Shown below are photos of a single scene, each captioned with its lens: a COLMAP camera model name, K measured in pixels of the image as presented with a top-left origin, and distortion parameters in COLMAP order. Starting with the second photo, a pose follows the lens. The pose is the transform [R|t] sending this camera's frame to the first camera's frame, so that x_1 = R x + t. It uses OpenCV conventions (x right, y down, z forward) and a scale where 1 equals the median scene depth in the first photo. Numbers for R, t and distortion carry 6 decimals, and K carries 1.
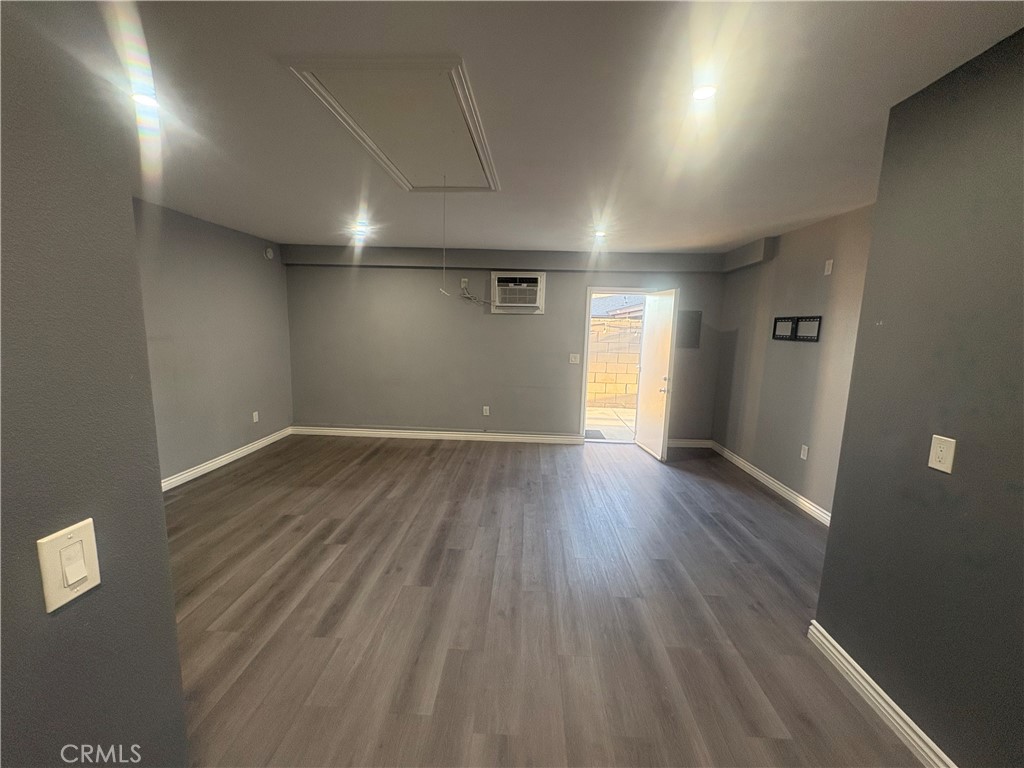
lens RADIAL K [[410.7, 0, 514.2], [0, 410.7, 383.0], [0, 0, 1]] dist [-0.001068, -0.000052]
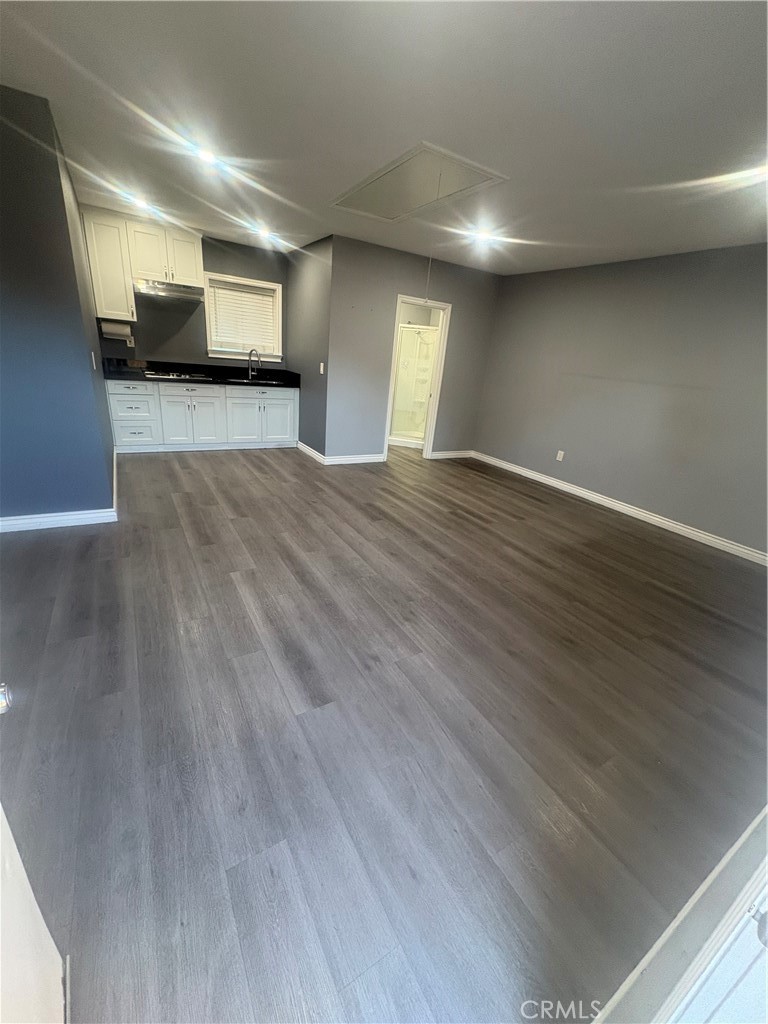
lens RADIAL K [[410.7, 0, 381.5], [0, 410.7, 512.3], [0, 0, 1]] dist [-0.001068, -0.000052]
pose [[-0.834145, 0.101003, -0.542218, 0.481086], [-0.188130, 0.872028, 0.451857, -0.175955], [0.518467, 0.478922, -0.708396, 1.691419]]
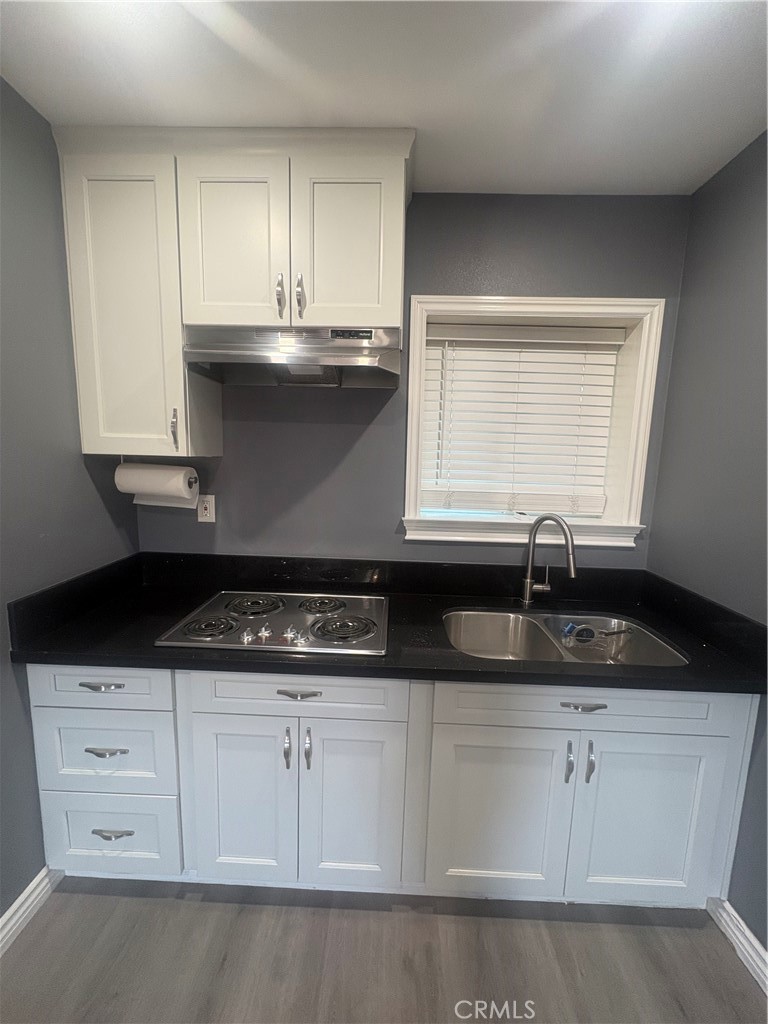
lens RADIAL K [[410.7, 0, 381.5], [0, 410.7, 509.4], [0, 0, 1]] dist [-0.001068, -0.000052]
pose [[-0.998427, -0.049752, -0.025864, 0.284963], [-0.054928, 0.960519, 0.272740, -0.087872], [0.011274, 0.273731, -0.961740, 0.907460]]
